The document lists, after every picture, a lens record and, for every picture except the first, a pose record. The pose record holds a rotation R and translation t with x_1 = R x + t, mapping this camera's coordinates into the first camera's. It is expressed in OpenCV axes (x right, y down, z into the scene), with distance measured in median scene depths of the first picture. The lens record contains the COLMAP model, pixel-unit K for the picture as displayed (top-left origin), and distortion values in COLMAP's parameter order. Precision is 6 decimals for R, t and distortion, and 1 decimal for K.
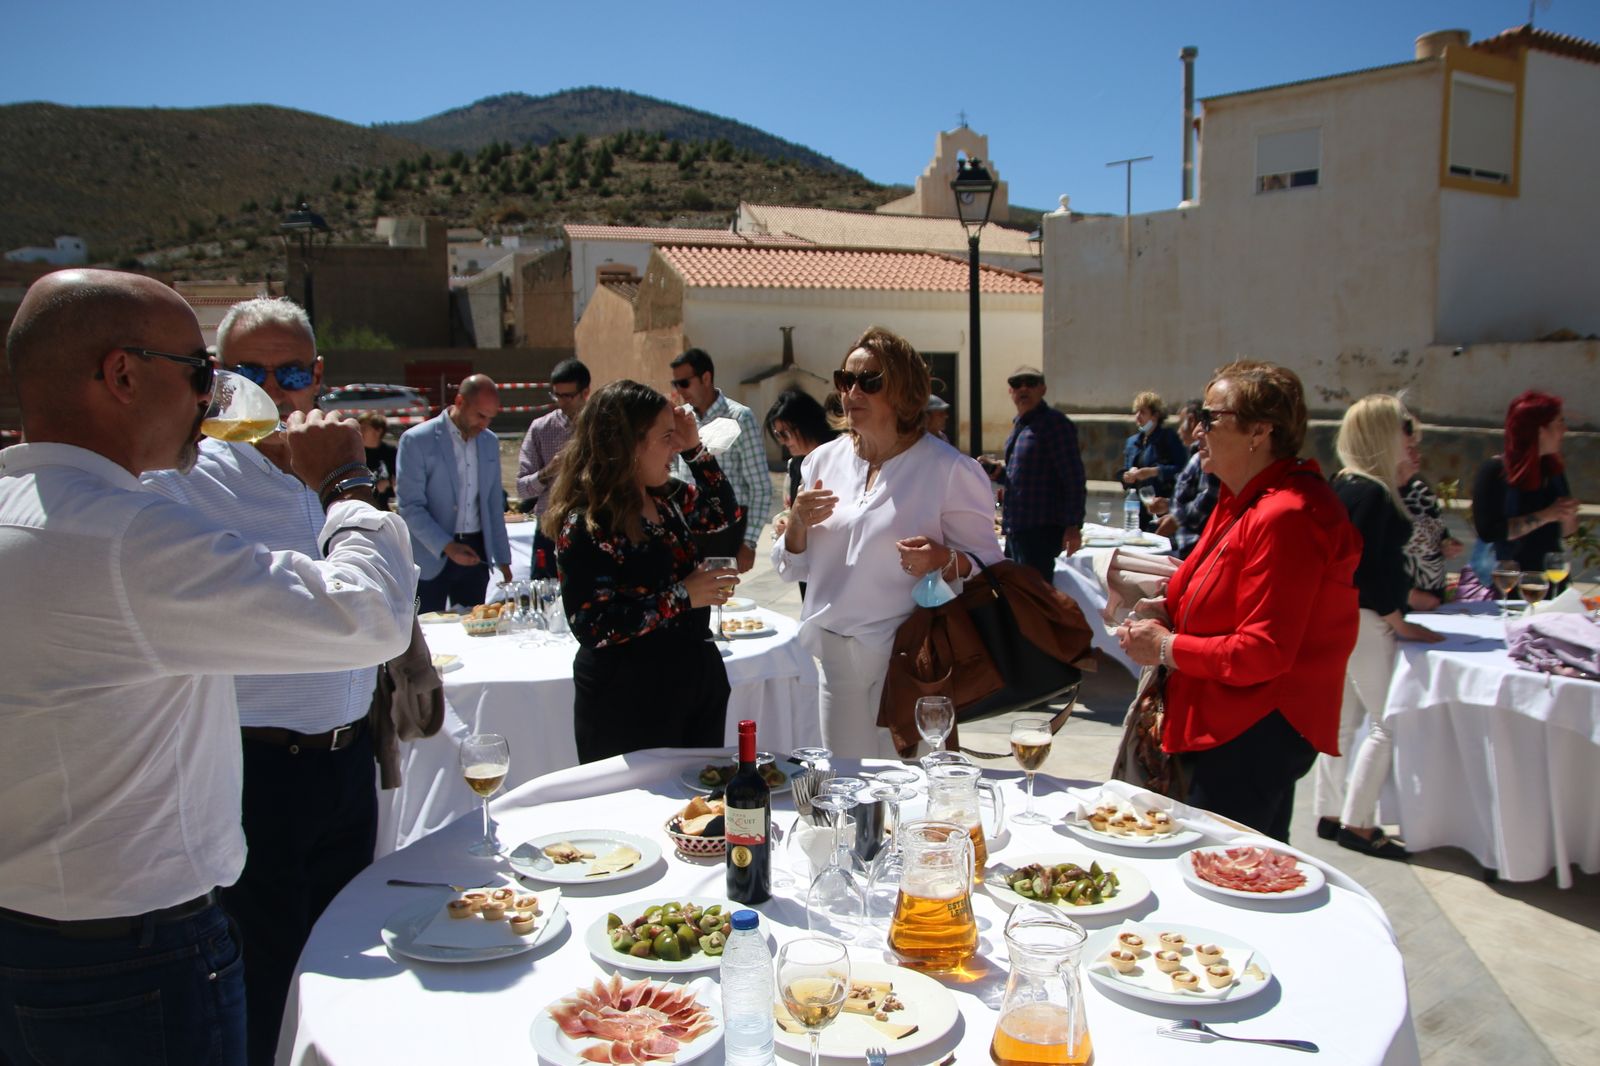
lens RADIAL K [[1245.4, 0, 777.8], [0, 1245.4, 577.3], [0, 0, 1]] dist [-0.141688, 0.094938]
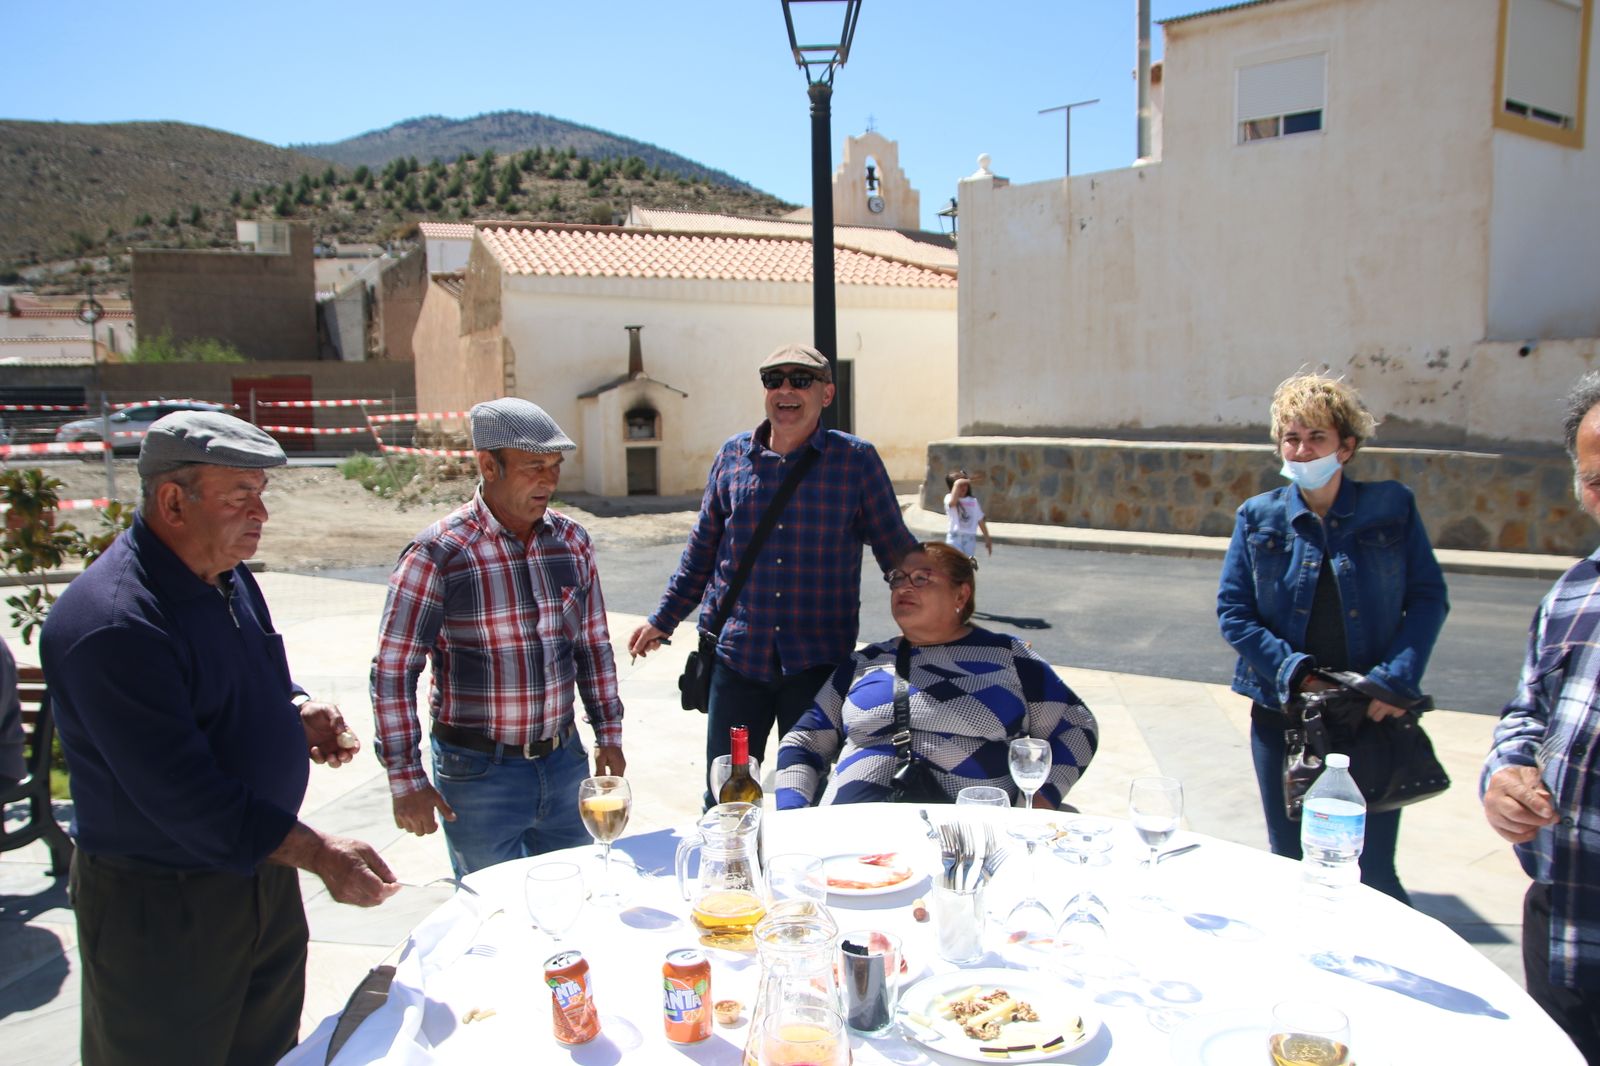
lens RADIAL K [[1245.4, 0, 777.0], [0, 1245.4, 582.5], [0, 0, 1]] dist [-0.141688, 0.094938]
pose [[0.997819, -0.006500, 0.065684, 0.031242], [0.007360, 0.999890, -0.012852, -0.019501], [-0.065593, 0.013307, 0.997758, 0.146809]]
